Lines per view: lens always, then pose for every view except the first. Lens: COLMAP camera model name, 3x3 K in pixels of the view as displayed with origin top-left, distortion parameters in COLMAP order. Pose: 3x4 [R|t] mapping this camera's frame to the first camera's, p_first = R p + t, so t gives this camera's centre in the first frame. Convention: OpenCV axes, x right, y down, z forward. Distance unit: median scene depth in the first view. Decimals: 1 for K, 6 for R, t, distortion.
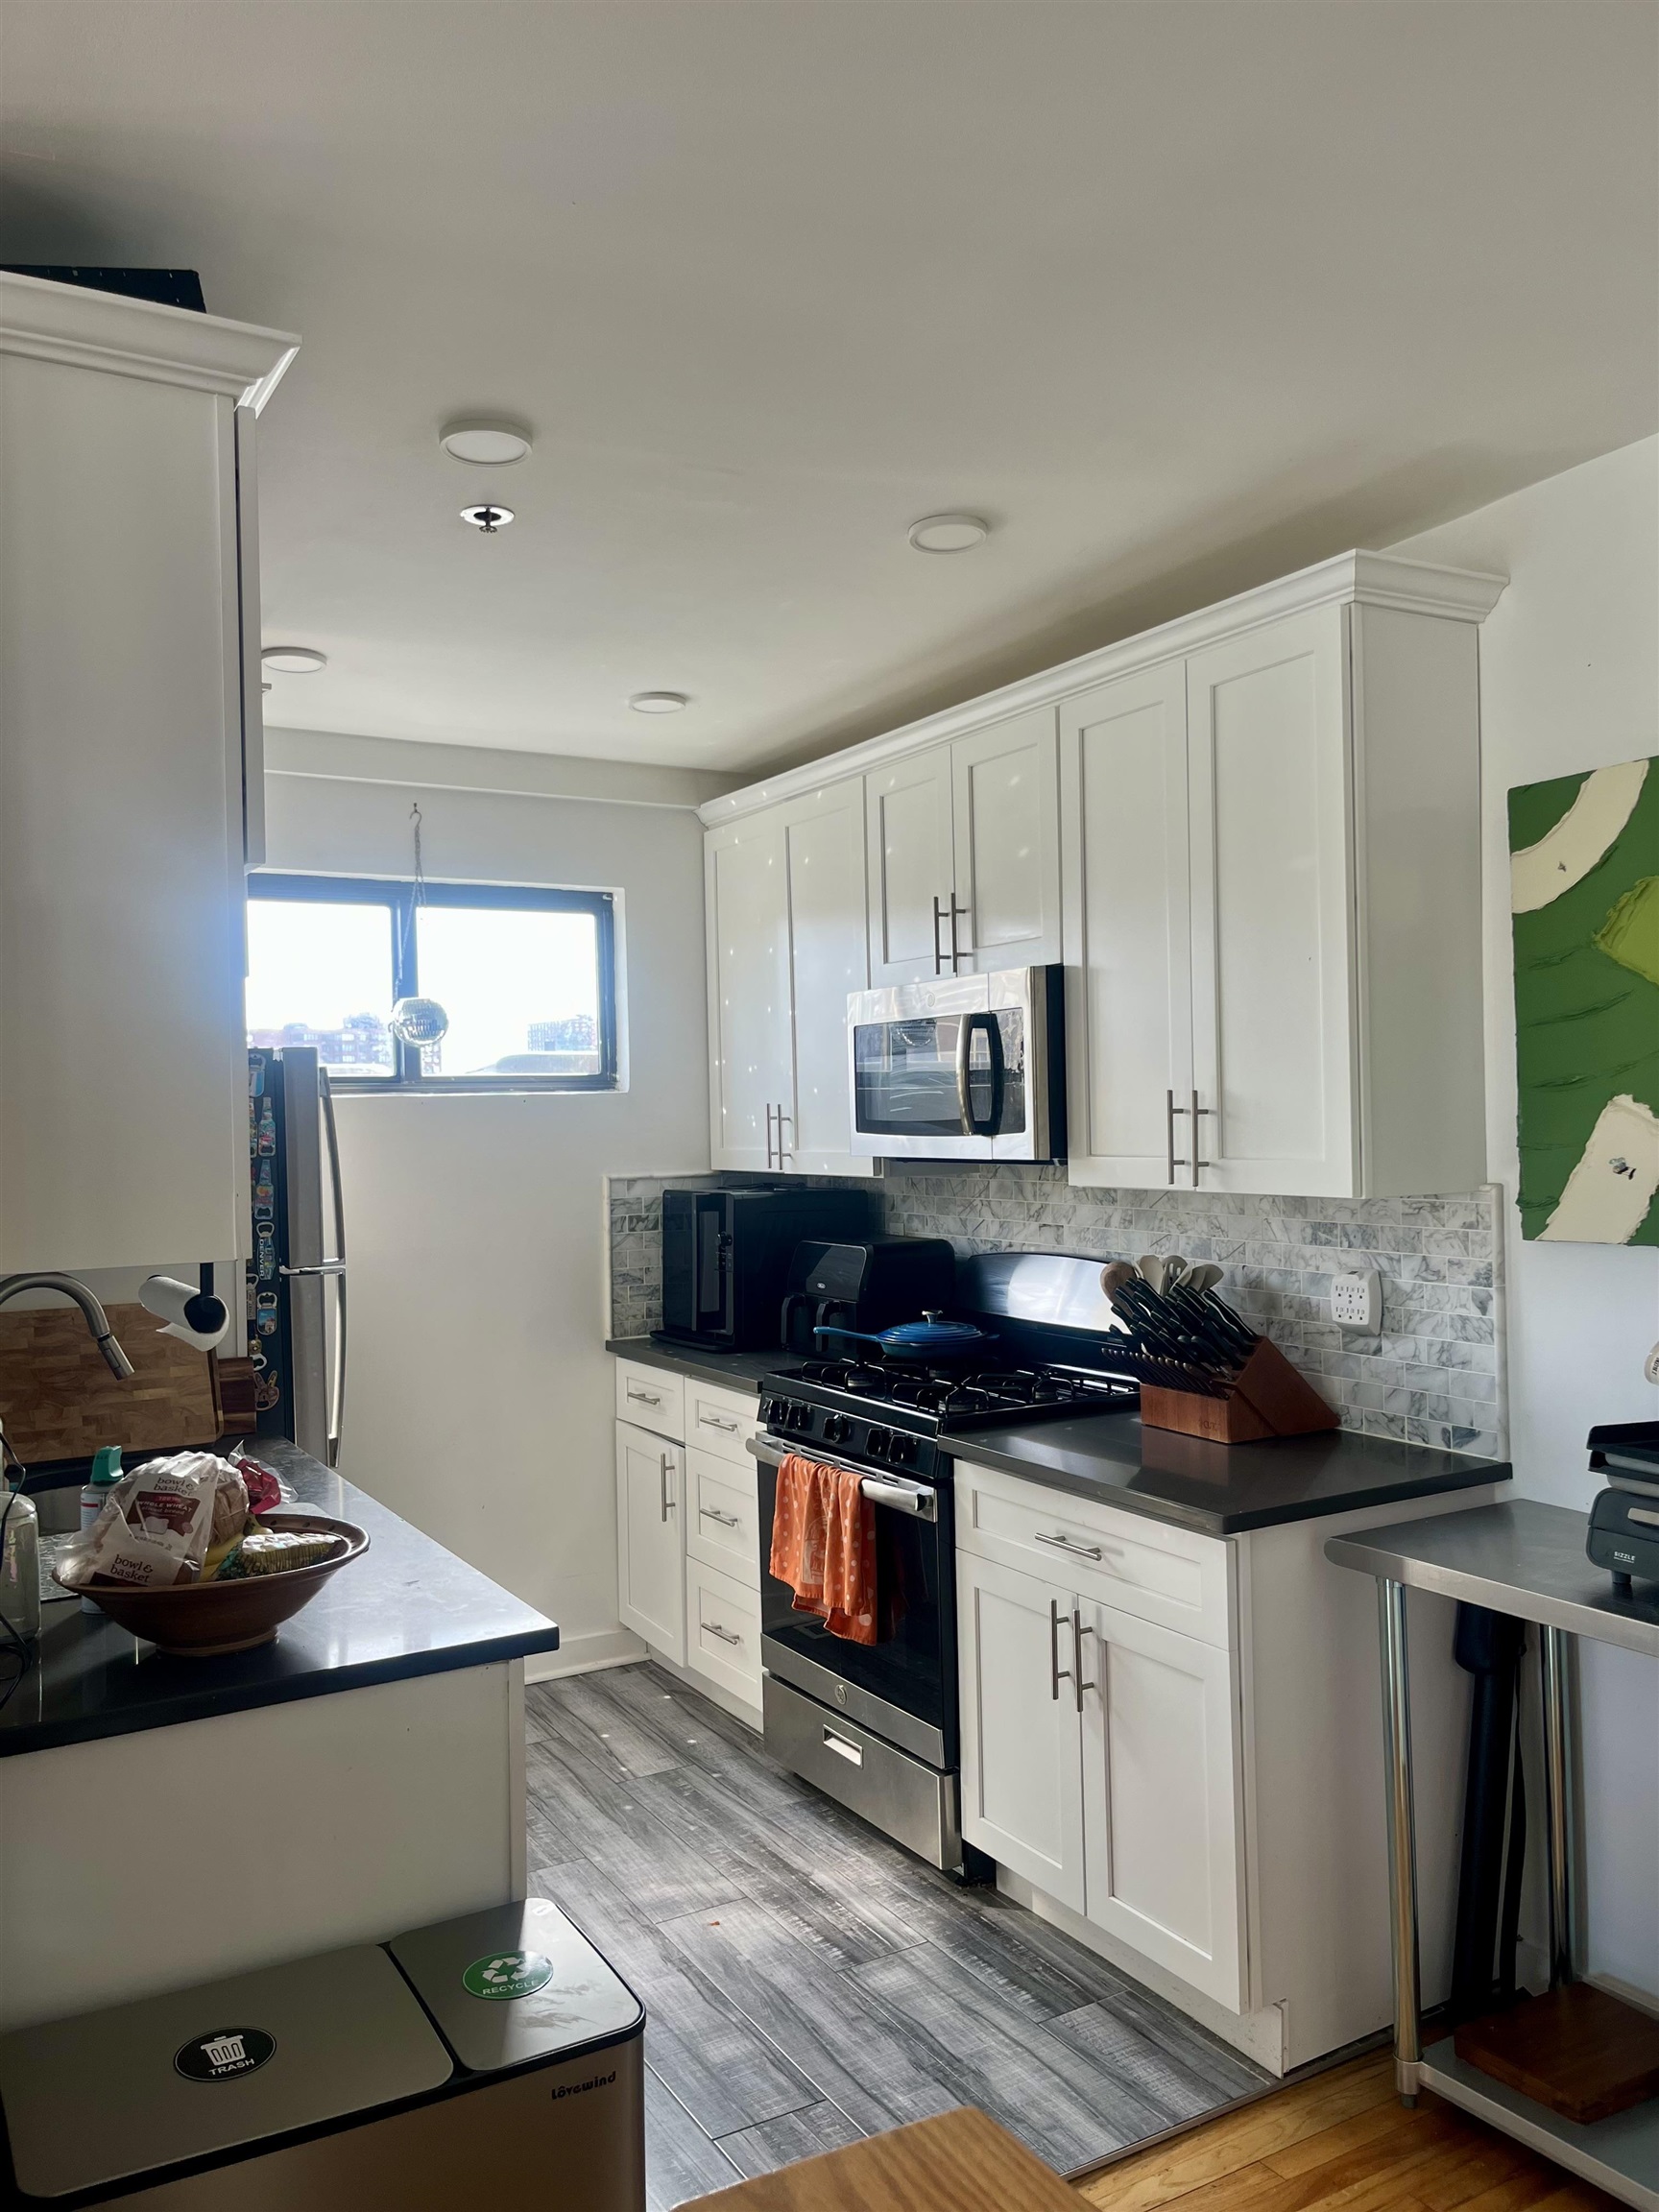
lens RADIAL K [[1642.5, 0, 829.5], [0, 1642.5, 1106.0], [0, 0, 1]] dist [0.058501, -0.095922]
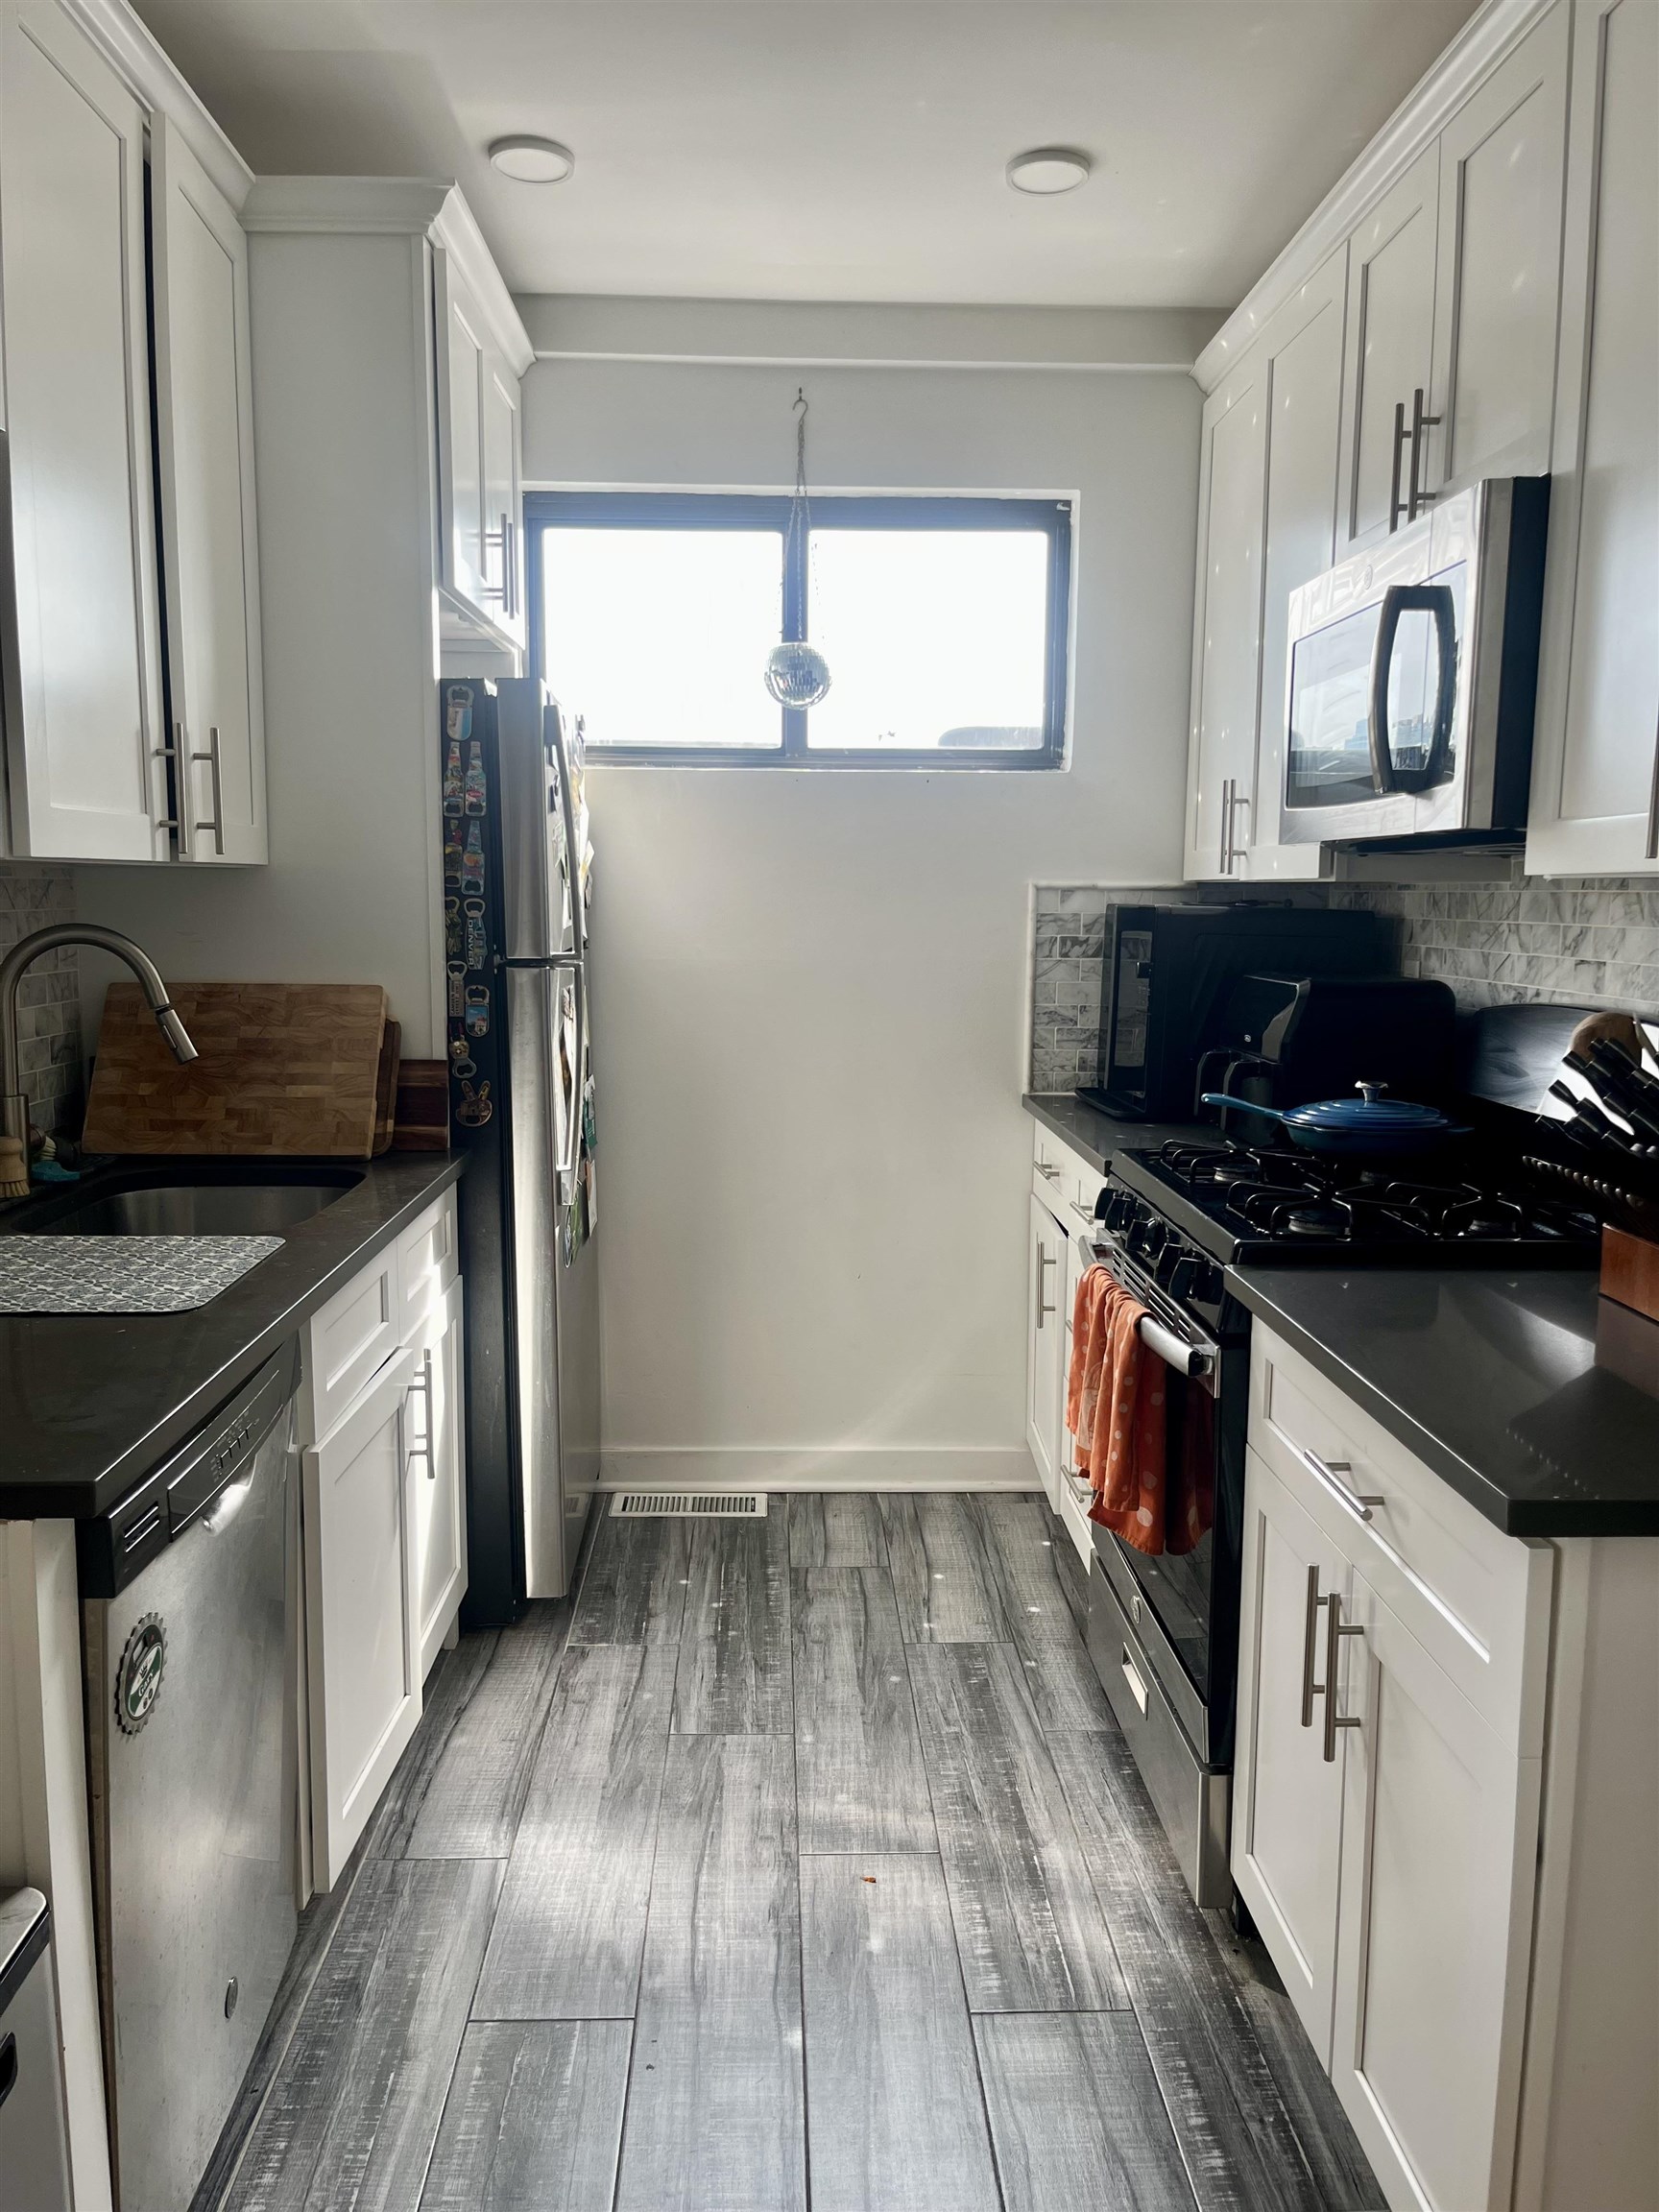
lens RADIAL K [[1670.5, 0, 829.5], [0, 1670.5, 1106.0], [0, 0, 1]] dist [0.061293, -0.076263]
pose [[0.883503, 0.089956, -0.459707, 0.191688], [-0.025705, 0.989219, 0.144169, 0.045354], [0.467720, -0.115557, 0.876290, 0.329356]]
